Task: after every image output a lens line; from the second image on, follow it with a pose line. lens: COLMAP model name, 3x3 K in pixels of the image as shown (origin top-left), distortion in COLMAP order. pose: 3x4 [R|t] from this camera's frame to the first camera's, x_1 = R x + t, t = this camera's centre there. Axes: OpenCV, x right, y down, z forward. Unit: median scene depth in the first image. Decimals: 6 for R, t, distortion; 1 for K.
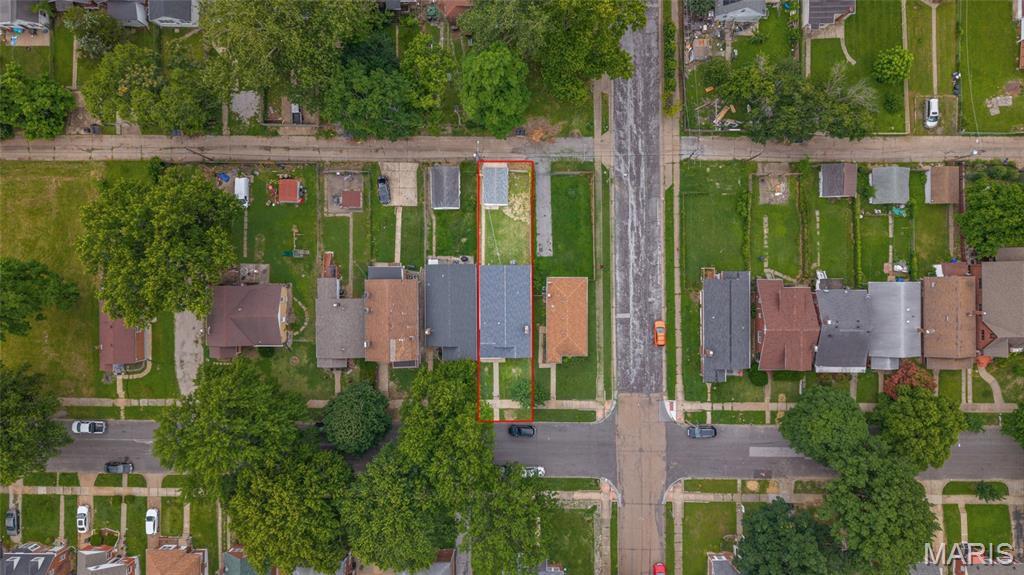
lens RADIAL K [[708.1, 0, 512.0], [0, 708.1, 287.5], [0, 0, 1]] dist [-0.007955, -0.004718]
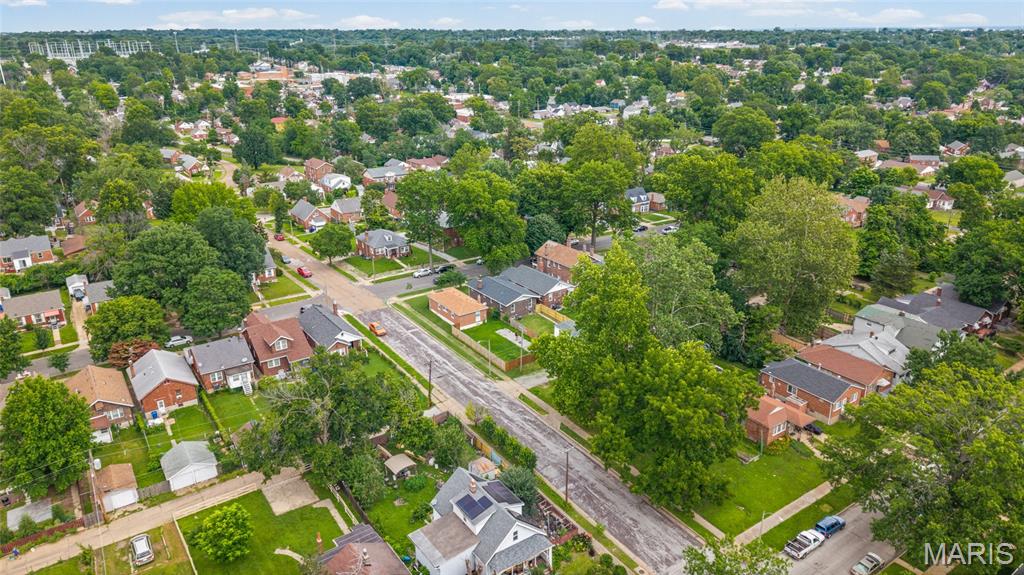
lens RADIAL K [[708.1, 0, 512.0], [0, 708.1, 287.5], [0, 0, 1]] dist [-0.007955, -0.004718]
pose [[-0.823648, 0.218595, -0.523278, 0.606401], [-0.566579, -0.277621, 0.775831, -0.911782], [0.024319, 0.935491, 0.352514, 0.538613]]
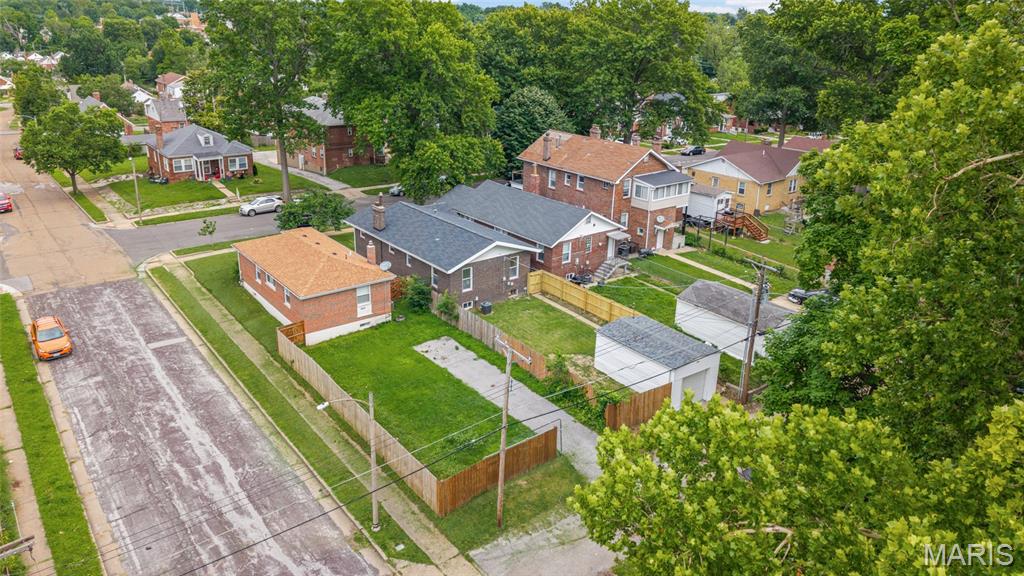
lens RADIAL K [[708.1, 0, 512.0], [0, 708.1, 288.0], [0, 0, 1]] dist [-0.007955, -0.004718]
pose [[-0.786588, 0.218799, -0.577414, 0.223624], [-0.617438, -0.289405, 0.731447, -0.340480], [-0.007066, 0.931865, 0.362737, 0.834429]]
